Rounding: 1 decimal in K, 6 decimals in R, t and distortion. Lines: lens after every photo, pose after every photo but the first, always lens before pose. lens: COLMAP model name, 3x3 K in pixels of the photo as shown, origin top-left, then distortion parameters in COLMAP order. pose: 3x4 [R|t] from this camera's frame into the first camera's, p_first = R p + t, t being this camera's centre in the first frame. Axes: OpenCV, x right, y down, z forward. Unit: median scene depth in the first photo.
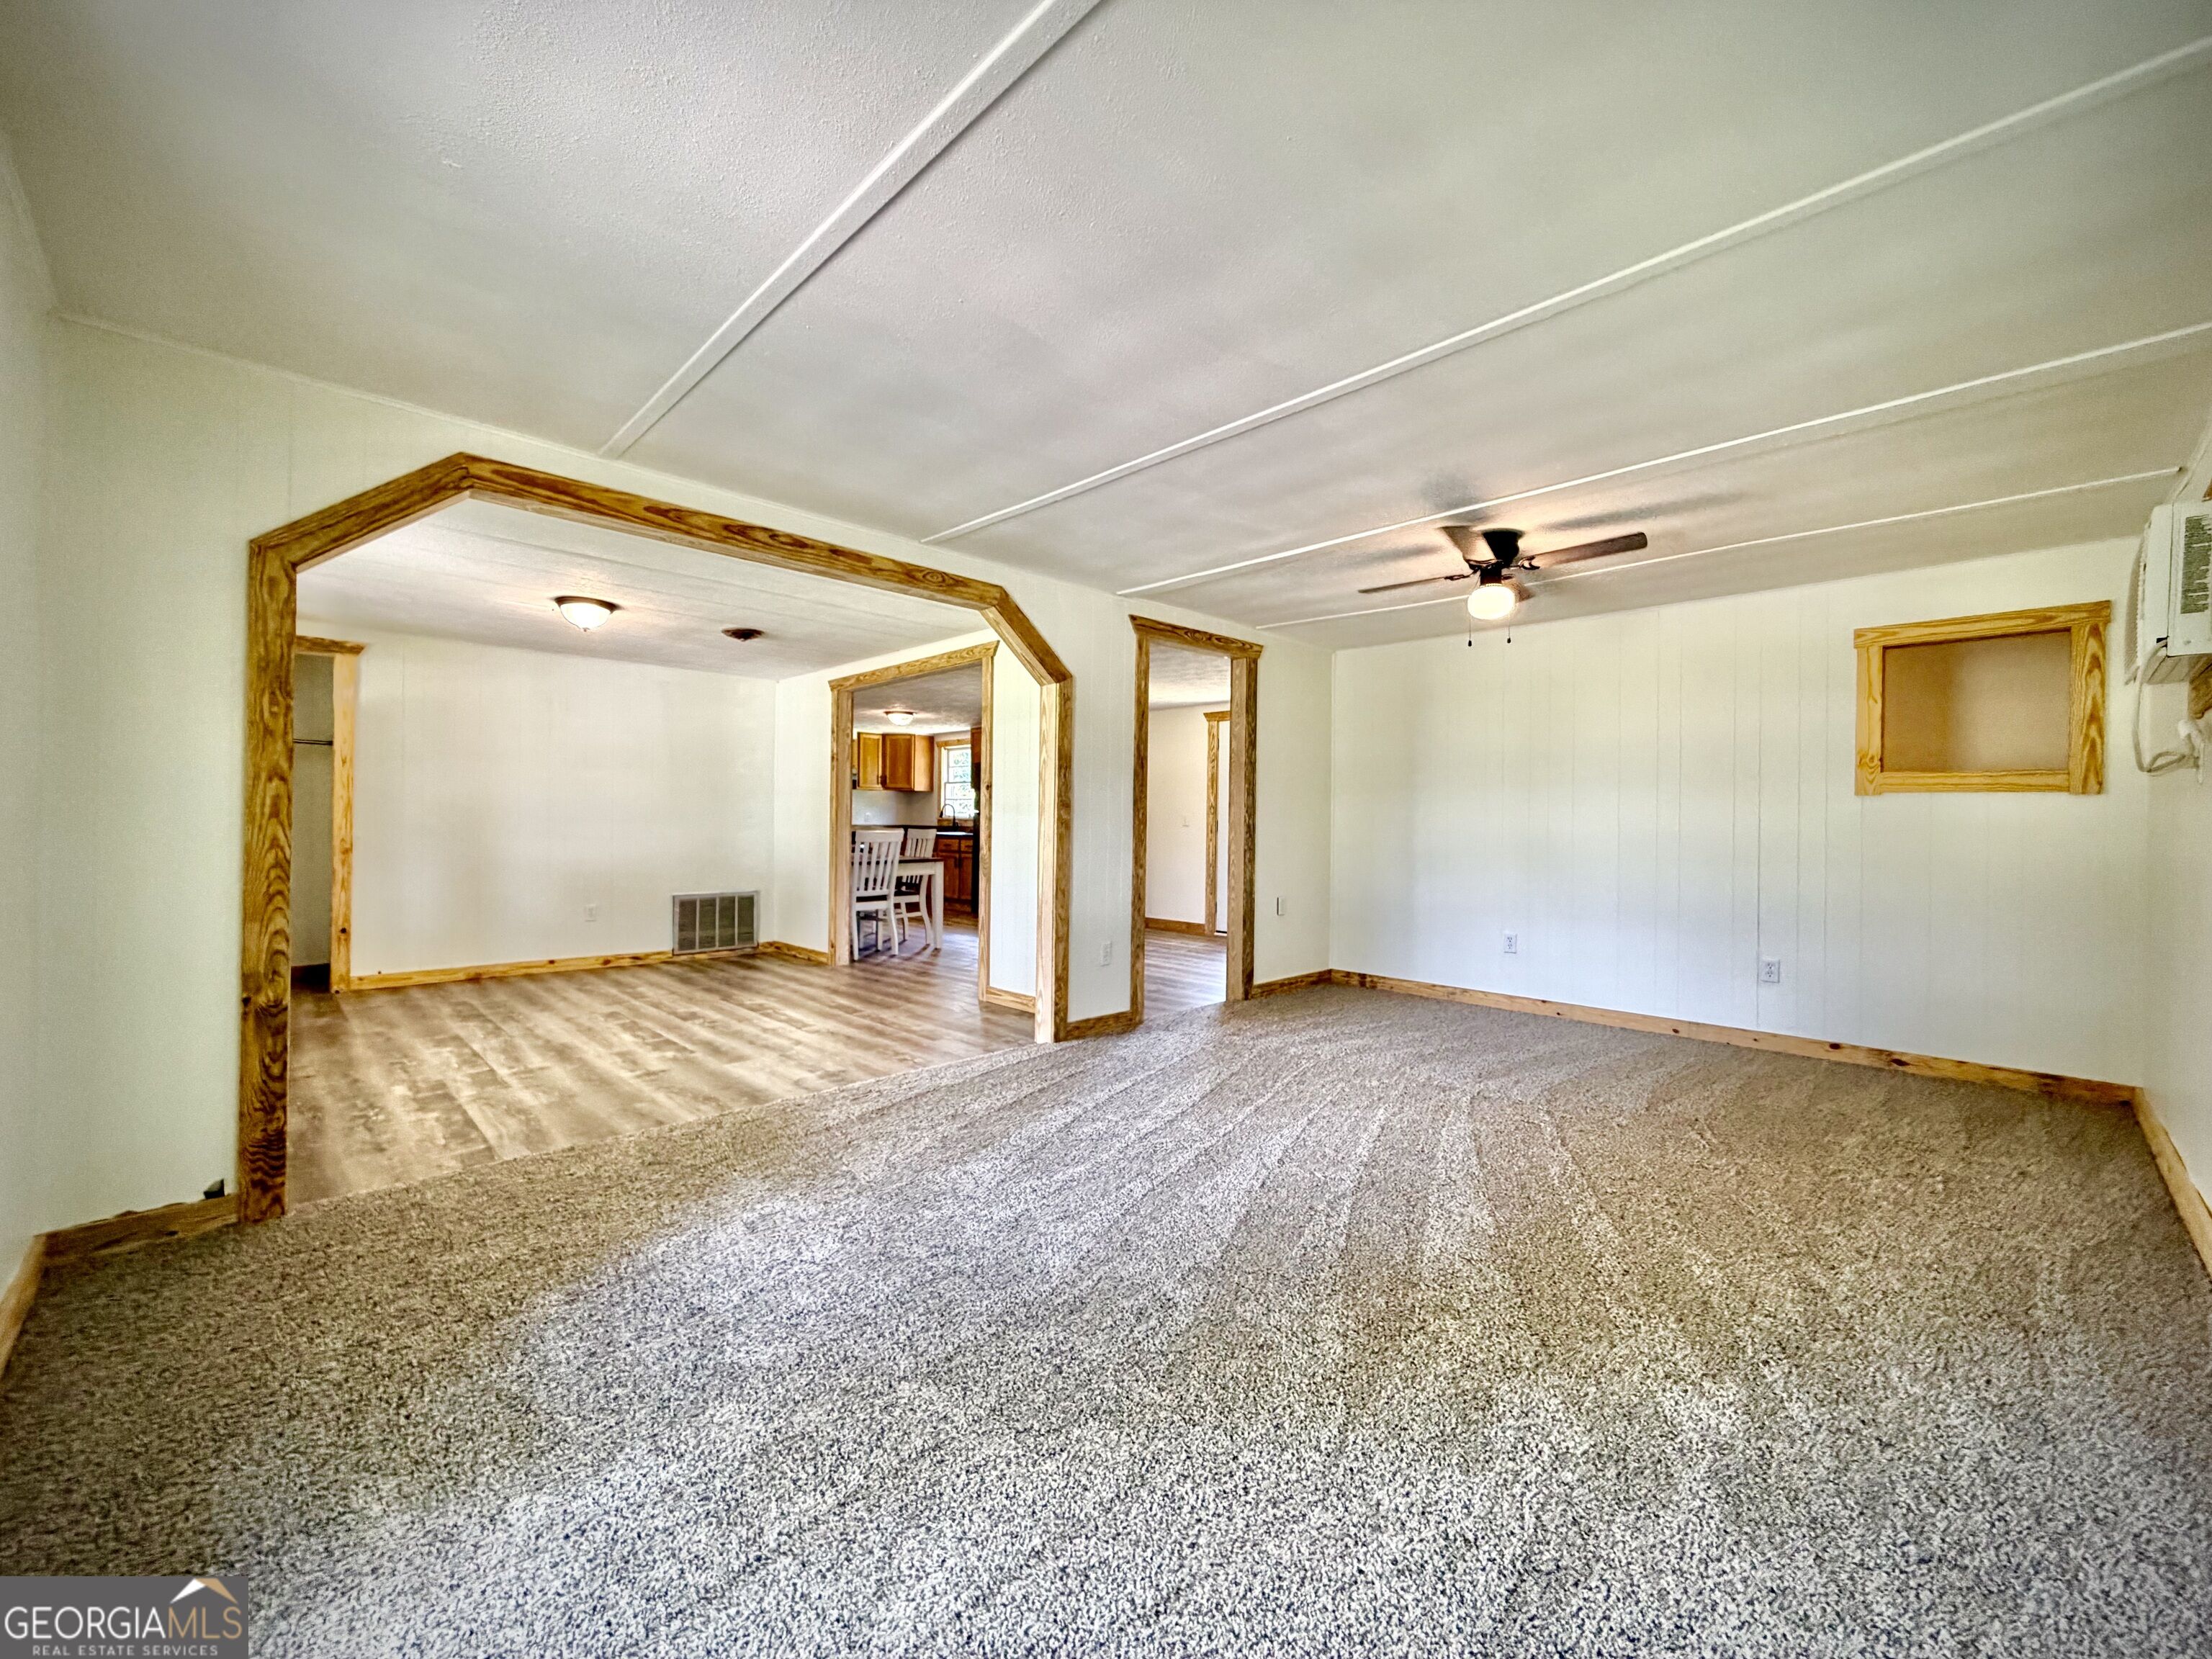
lens RADIAL K [[885.3, 0, 1105.0], [0, 885.3, 827.1], [0, 0, 1]] dist [-0.001485, -0.000596]
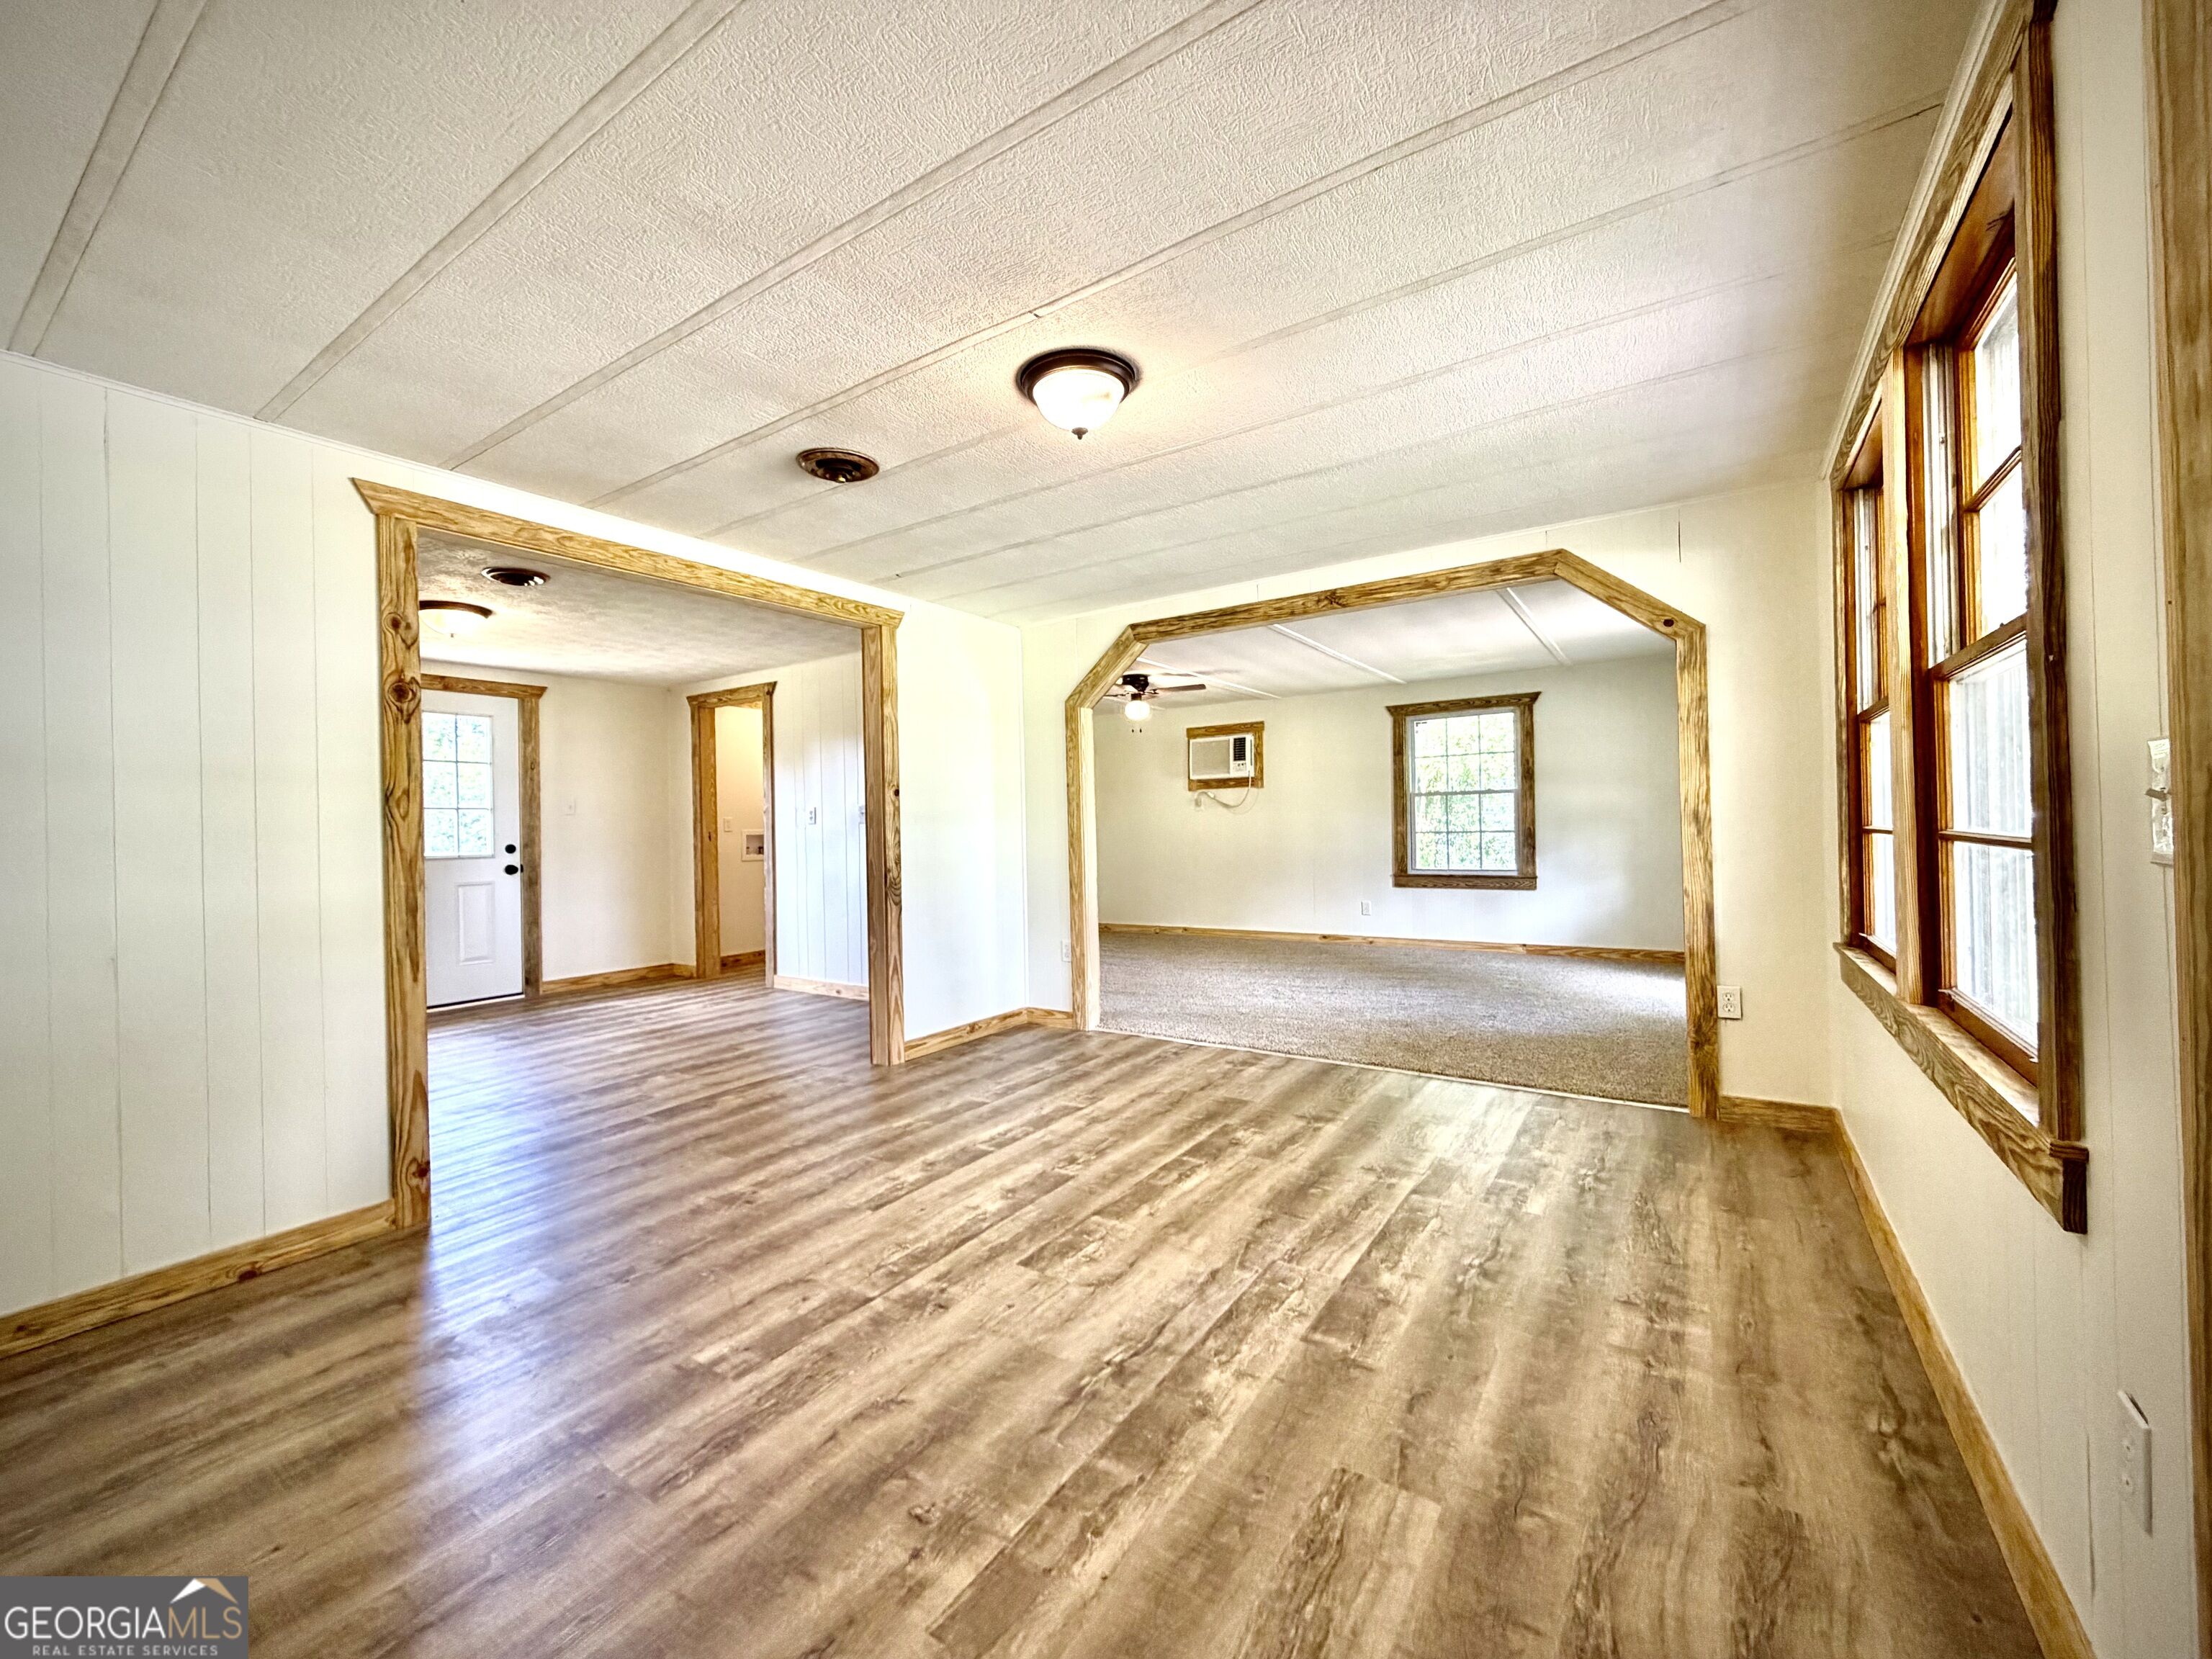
lens RADIAL K [[885.3, 0, 1096.7], [0, 885.3, 827.3], [0, 0, 1]] dist [-0.001485, -0.000596]
pose [[-0.201522, -0.018722, 0.979305, -0.909298], [0.019793, 0.999535, 0.023182, -0.027009], [-0.979284, 0.024055, -0.201058, 0.947049]]
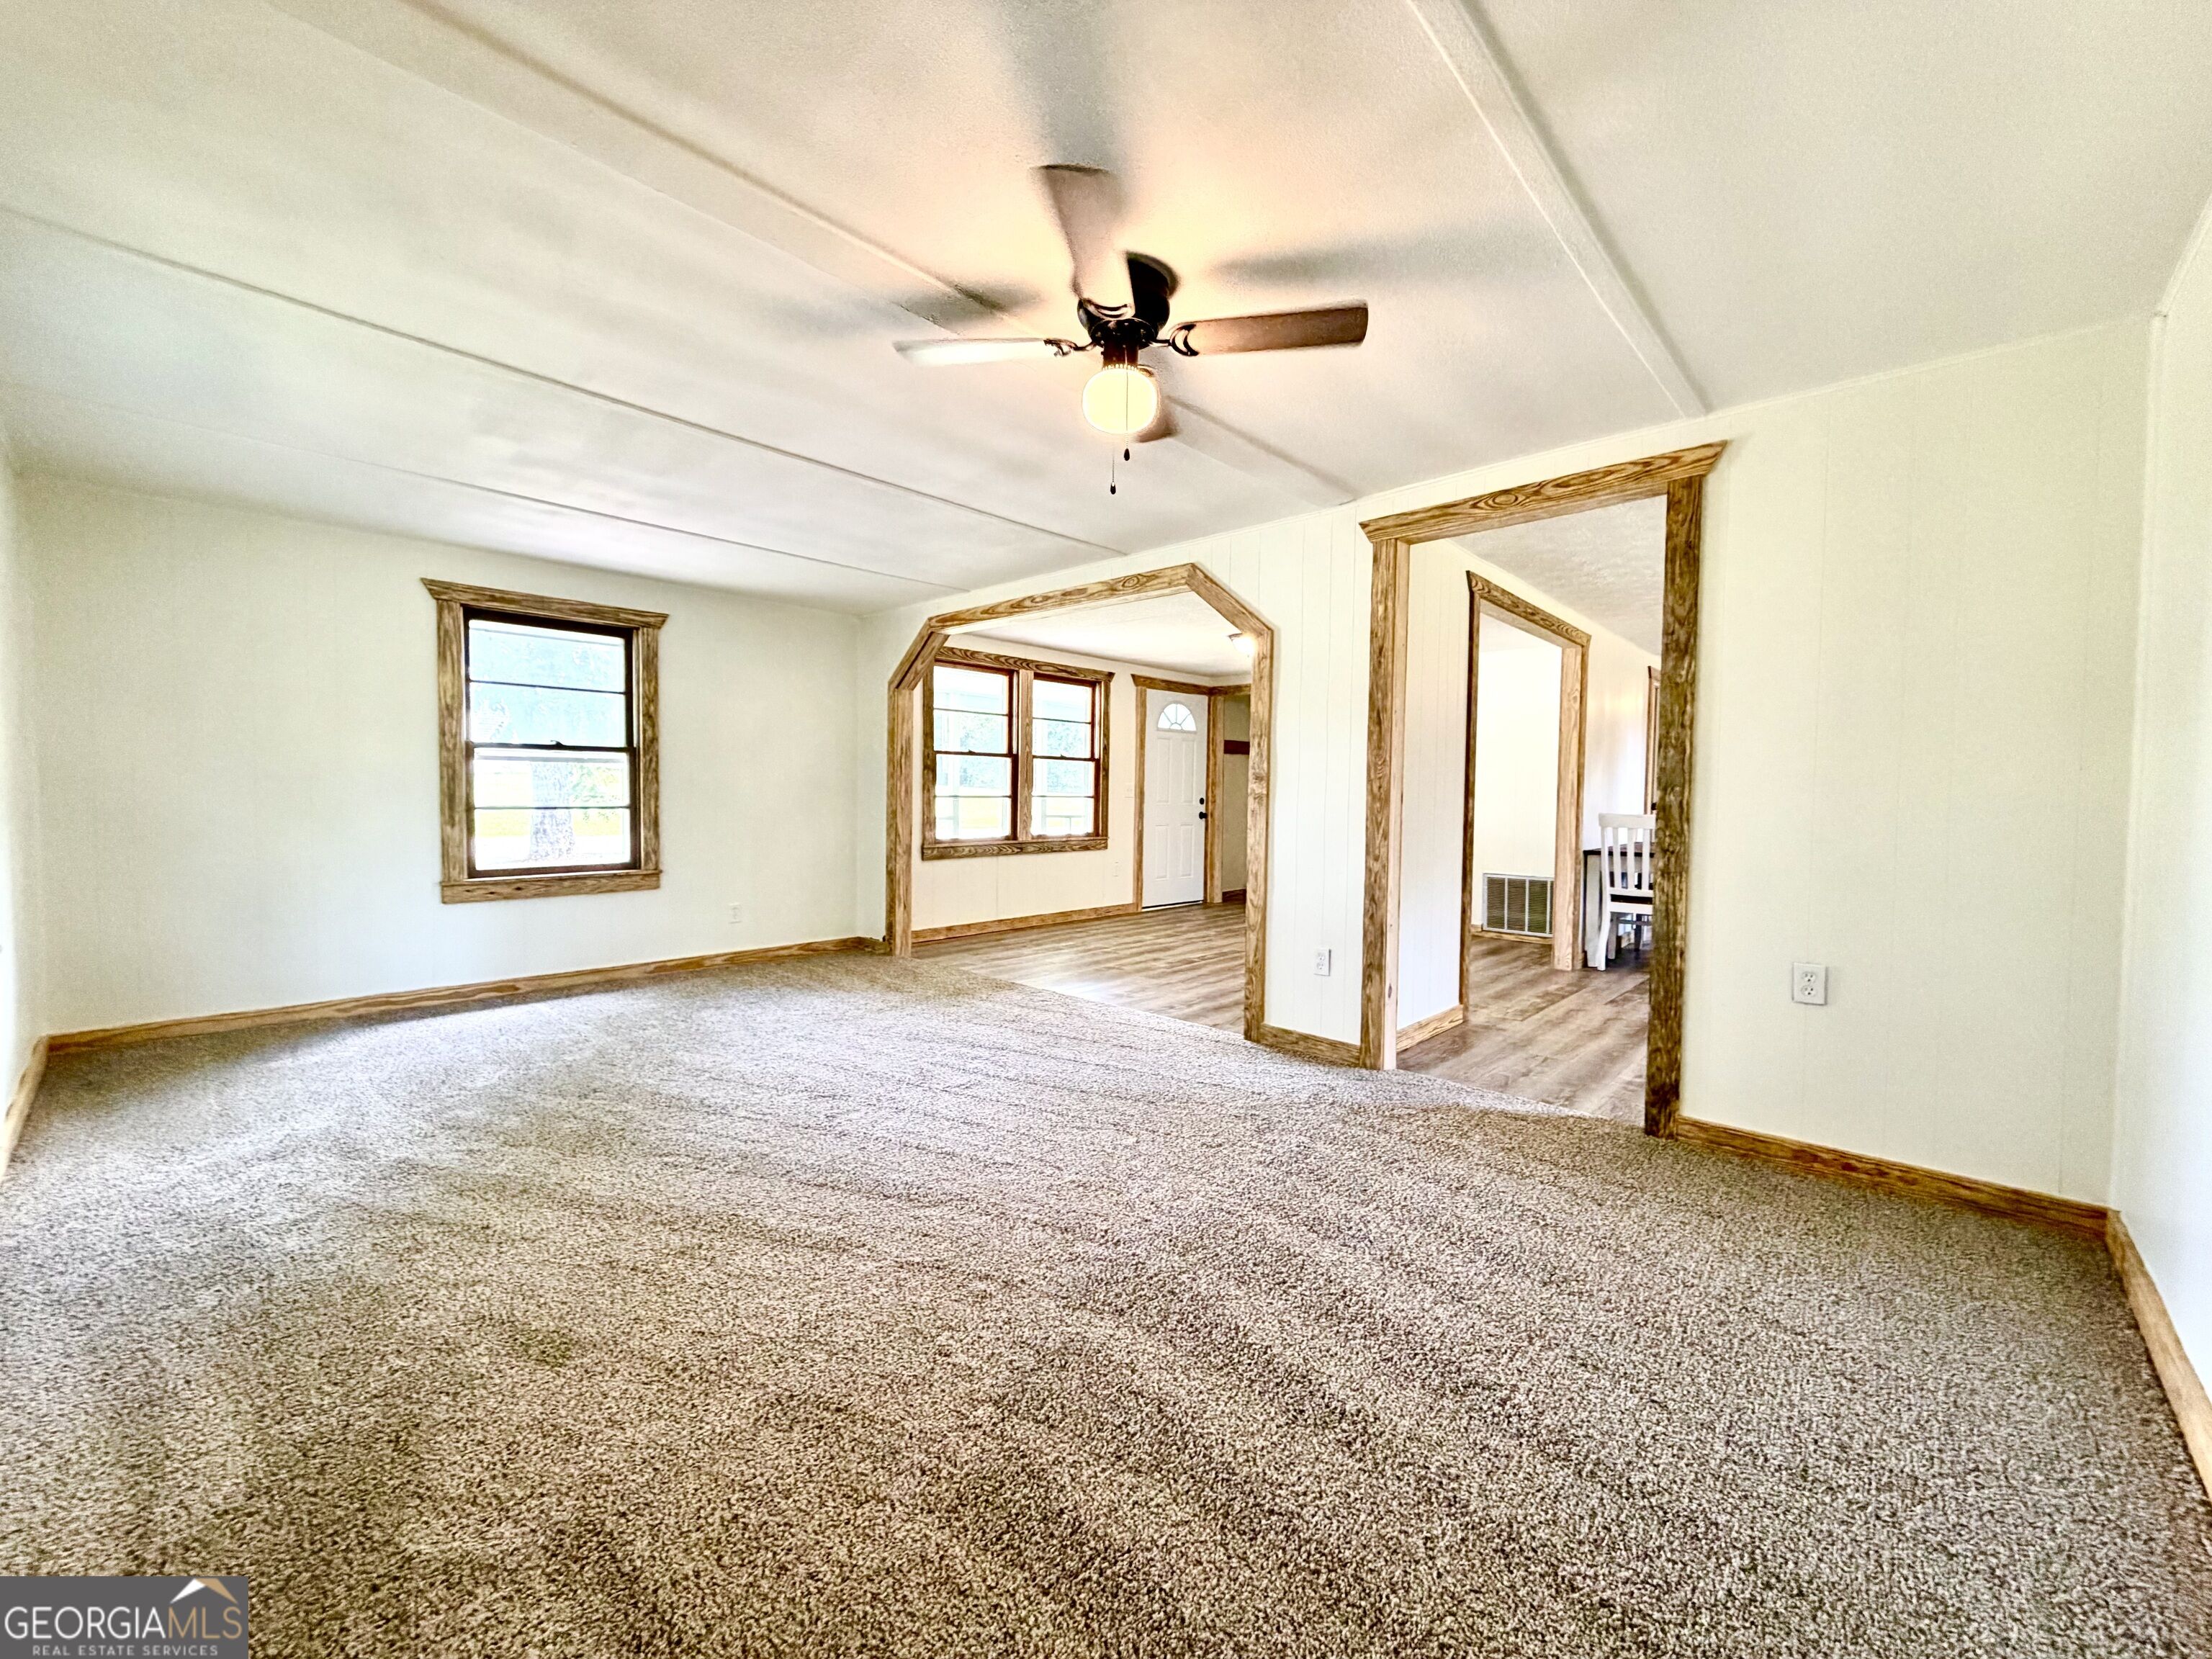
lens RADIAL K [[885.3, 0, 1105.6], [0, 885.3, 825.2], [0, 0, 1]] dist [-0.001485, -0.000596]
pose [[0.041585, 0.027978, -0.998743, 0.669686], [-0.017305, 0.999478, 0.027278, 0.000778], [0.998985, 0.016149, 0.042048, 0.648657]]
